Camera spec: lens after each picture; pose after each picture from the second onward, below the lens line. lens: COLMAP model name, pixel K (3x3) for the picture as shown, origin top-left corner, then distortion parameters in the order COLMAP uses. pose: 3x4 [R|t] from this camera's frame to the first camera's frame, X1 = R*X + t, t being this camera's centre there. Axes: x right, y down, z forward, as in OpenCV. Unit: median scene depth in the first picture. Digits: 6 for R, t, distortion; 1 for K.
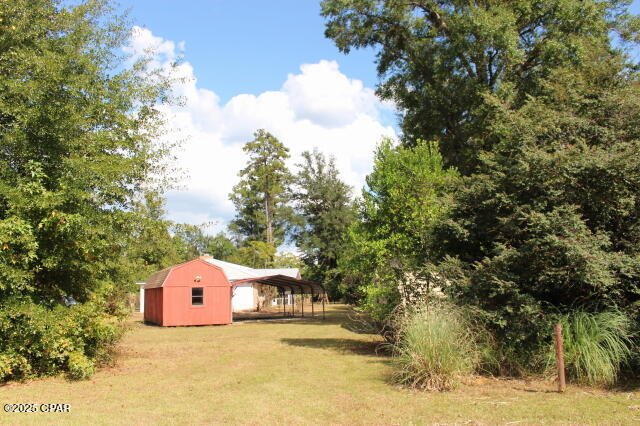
lens RADIAL K [[547.7, 0, 320.0], [0, 547.7, 213.0], [0, 0, 1]] dist [0.061683, 0.002334]
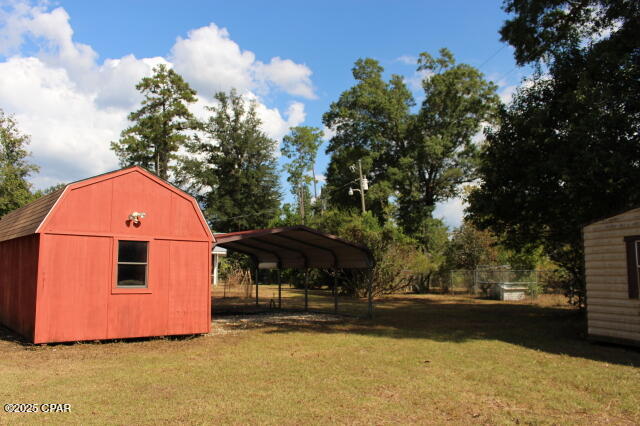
lens RADIAL K [[549.7, 0, 320.0], [0, 549.7, 213.0], [0, 0, 1]] dist [-0.091368, 0.019108]
pose [[0.972125, 0.062074, 0.226099, -0.054173], [-0.070765, 0.997026, 0.030529, 0.028486], [-0.223531, -0.045678, 0.973626, 0.180509]]
